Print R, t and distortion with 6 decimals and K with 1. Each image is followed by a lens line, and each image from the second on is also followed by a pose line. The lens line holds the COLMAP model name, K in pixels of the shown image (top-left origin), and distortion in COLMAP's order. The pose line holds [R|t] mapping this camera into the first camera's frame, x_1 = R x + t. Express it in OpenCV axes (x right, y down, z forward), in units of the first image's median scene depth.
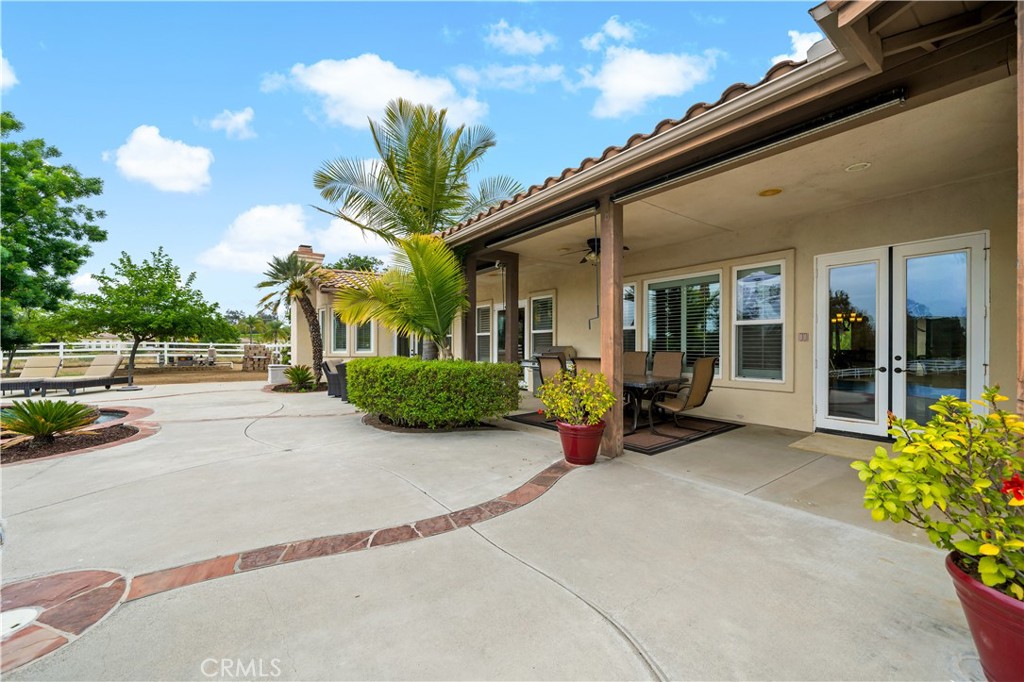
lens RADIAL K [[408.3, 0, 507.9], [0, 408.3, 347.4], [0, 0, 1]] dist [0.000158, 0.000207]
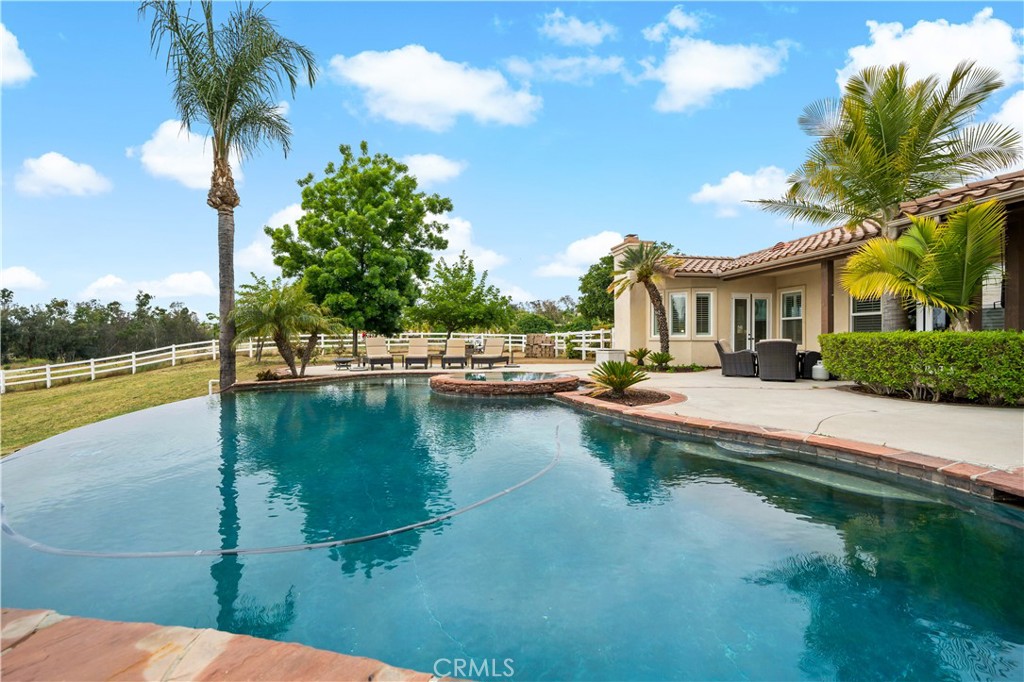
lens RADIAL K [[440.7, 0, 505.2], [0, 440.7, 342.9], [0, 0, 1]] dist [-0.011733, 0.000951]
pose [[0.912807, 0.001143, -0.408390, -0.296192], [0.000219, 0.999995, 0.003289, 0.021156], [0.408392, -0.003092, 0.912802, -0.149452]]
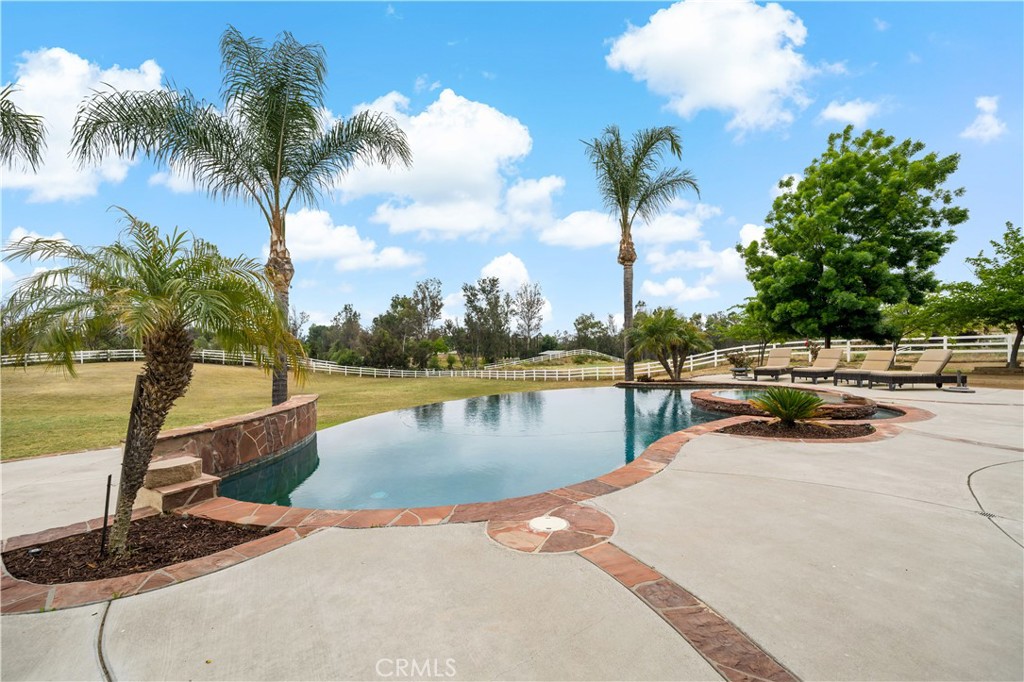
lens RADIAL K [[440.7, 0, 508.3], [0, 440.7, 336.8], [0, 0, 1]] dist [-0.011733, 0.000951]
pose [[-0.098525, -0.016944, -0.994990, 0.045190], [0.005984, 0.999827, -0.017619, 0.001338], [0.995117, -0.007690, -0.098406, 0.111929]]
